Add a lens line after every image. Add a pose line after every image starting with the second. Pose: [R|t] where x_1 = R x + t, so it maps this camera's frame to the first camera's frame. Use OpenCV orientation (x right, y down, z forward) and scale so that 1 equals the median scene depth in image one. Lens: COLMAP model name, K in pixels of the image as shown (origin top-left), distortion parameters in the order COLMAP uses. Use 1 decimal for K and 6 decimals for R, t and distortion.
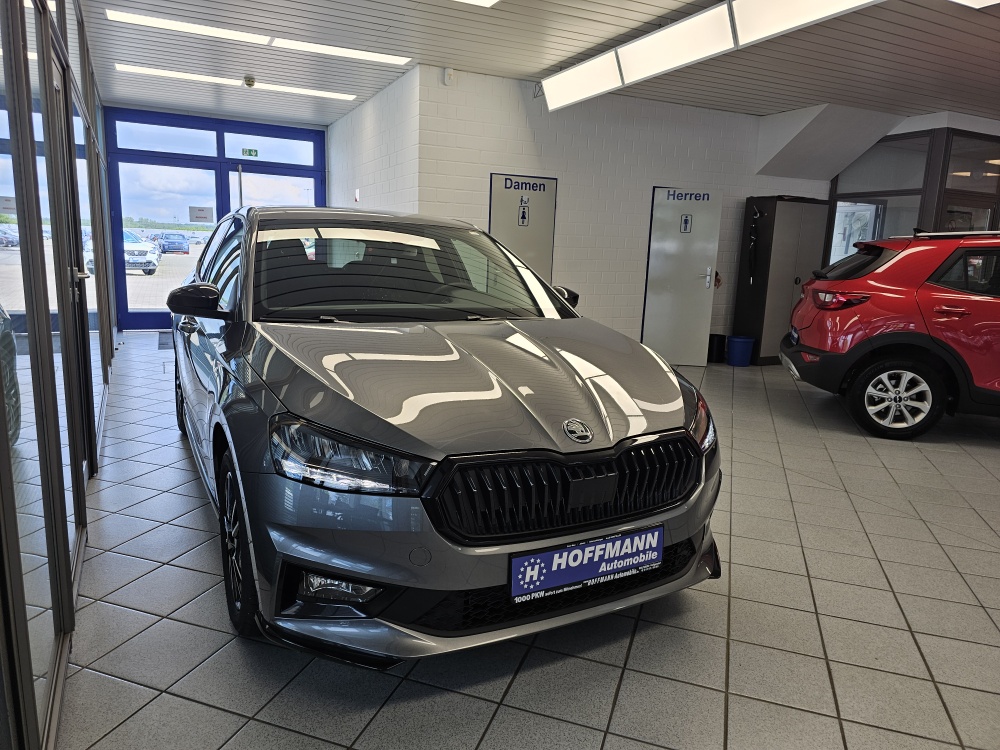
lens RADIAL K [[665.0, 0, 500.0], [0, 665.0, 375.0], [0, 0, 1]] dist [0.089378, -0.086351]
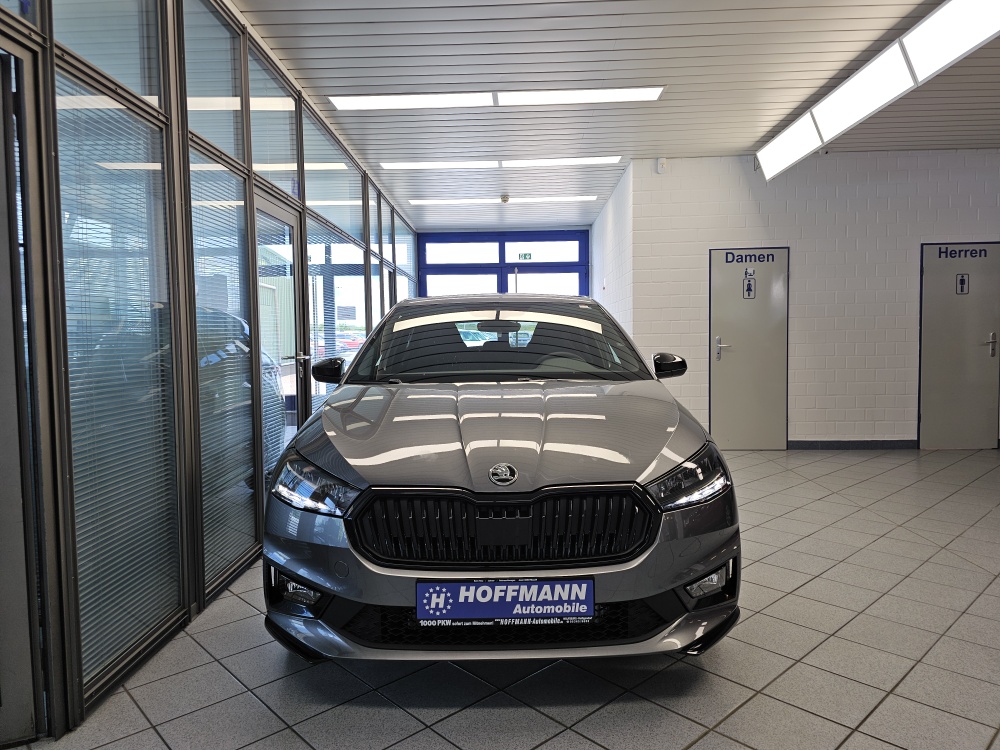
lens RADIAL K [[665.6, 0, 500.0], [0, 665.6, 375.0], [0, 0, 1]] dist [0.068613, -0.077764]
pose [[0.885545, -0.018800, -0.464173, 0.593520], [-0.042162, 0.991805, -0.120607, 0.053584], [0.462637, 0.126374, 0.877495, 0.038002]]
